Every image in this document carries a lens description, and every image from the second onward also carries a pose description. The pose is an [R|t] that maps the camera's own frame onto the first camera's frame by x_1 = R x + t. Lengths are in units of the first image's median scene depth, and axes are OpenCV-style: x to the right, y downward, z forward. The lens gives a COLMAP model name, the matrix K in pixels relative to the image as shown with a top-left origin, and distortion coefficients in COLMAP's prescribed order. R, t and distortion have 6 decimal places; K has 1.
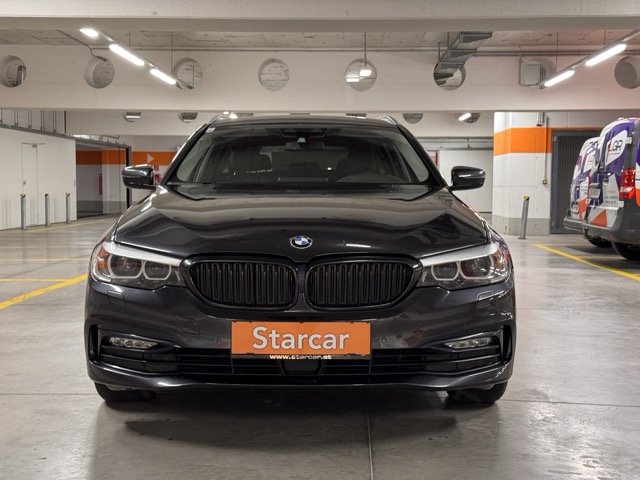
lens RADIAL K [[913.0, 0, 321.0], [0, 913.0, 242.6], [0, 0, 1]] dist [0.159212, 0.000000]
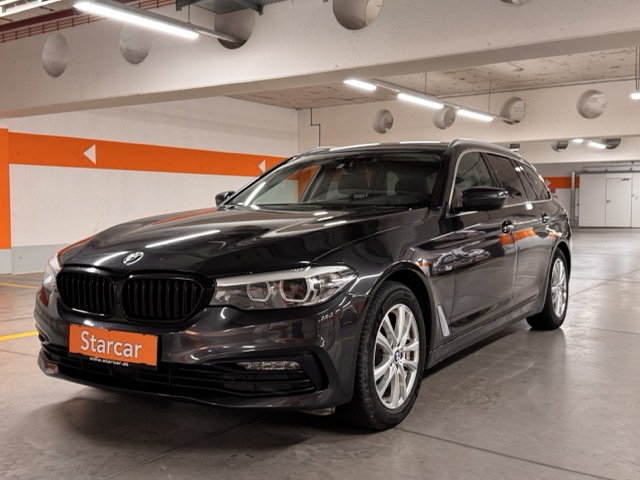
lens RADIAL K [[719.7, 0, 319.7], [0, 719.7, 237.2], [0, 0, 1]] dist [0.023970, 0.000000]
pose [[0.831637, 0.015611, -0.555100, 0.673067], [-0.025838, 0.999610, -0.010597, -0.022933], [0.554718, 0.023156, 0.831716, 0.408643]]
